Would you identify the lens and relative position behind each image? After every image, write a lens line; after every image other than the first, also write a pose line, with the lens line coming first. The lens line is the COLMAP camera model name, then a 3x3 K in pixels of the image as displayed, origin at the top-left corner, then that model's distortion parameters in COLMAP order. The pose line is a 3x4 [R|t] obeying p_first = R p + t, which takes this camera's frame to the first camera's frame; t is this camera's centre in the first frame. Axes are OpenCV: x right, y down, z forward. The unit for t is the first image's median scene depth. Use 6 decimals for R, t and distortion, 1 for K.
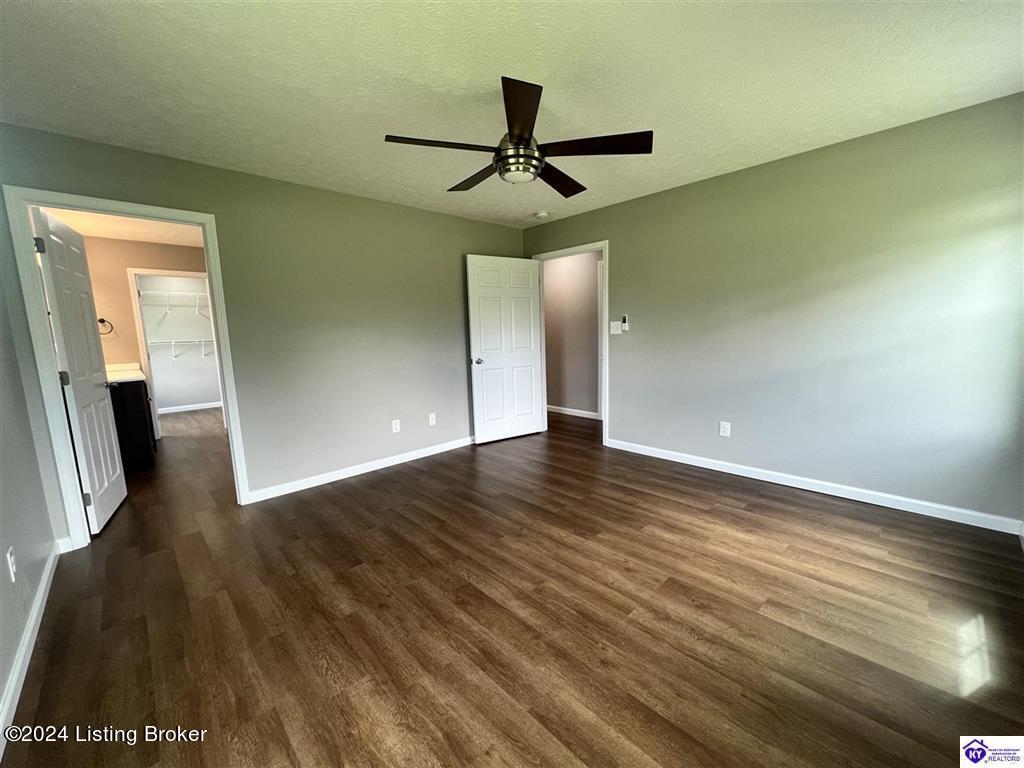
lens RADIAL K [[410.1, 0, 514.3], [0, 410.1, 384.0], [0, 0, 1]] dist [0.000556, 0.000932]
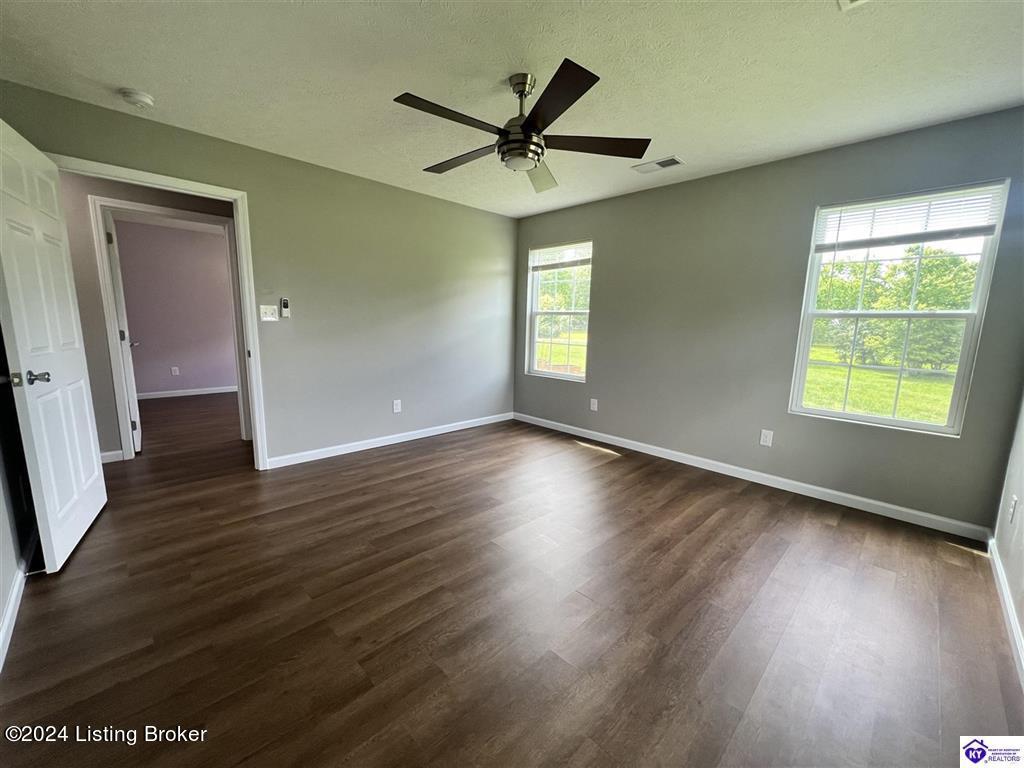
lens RADIAL K [[410.1, 0, 515.5], [0, 410.1, 383.2], [0, 0, 1]] dist [0.000556, 0.000932]
pose [[-0.017162, -0.120159, 0.992606, -0.868584], [0.108397, 0.986678, 0.121316, -0.080722], [-0.993959, 0.109678, -0.003909, 0.886543]]
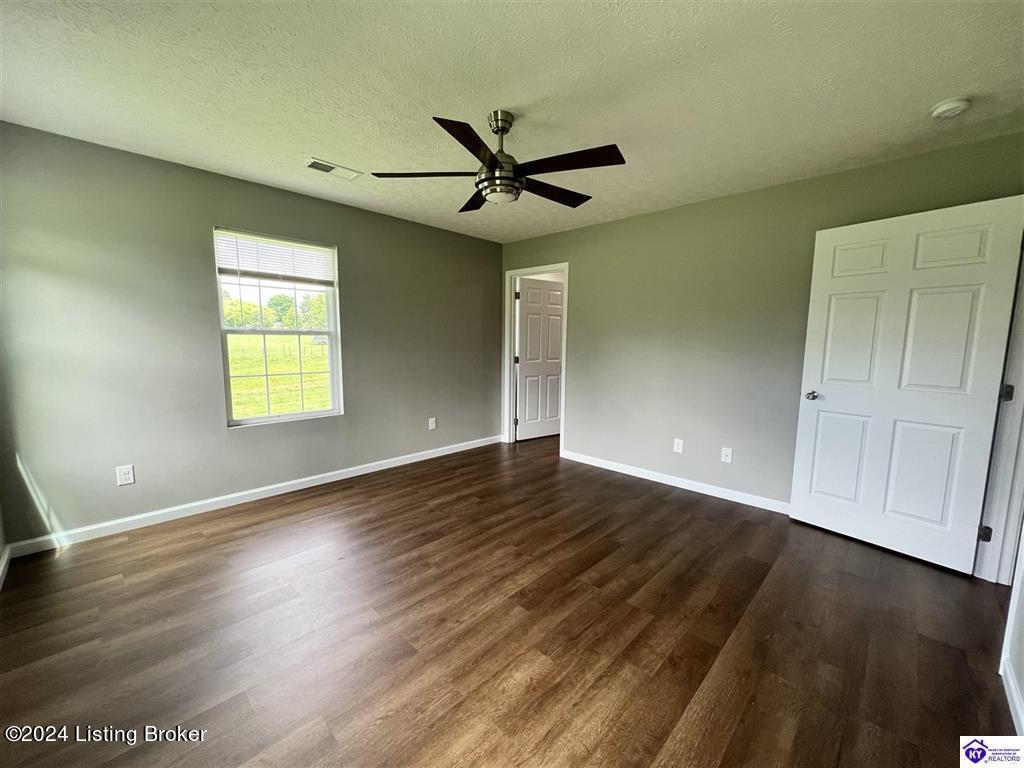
lens RADIAL K [[410.1, 0, 516.3], [0, 410.1, 389.2], [0, 0, 1]] dist [0.000556, 0.000932]
pose [[0.043456, 0.148634, -0.987937, 0.898406], [-0.143402, 0.979559, 0.141066, -0.152352], [0.988710, 0.135542, 0.063882, 0.856414]]
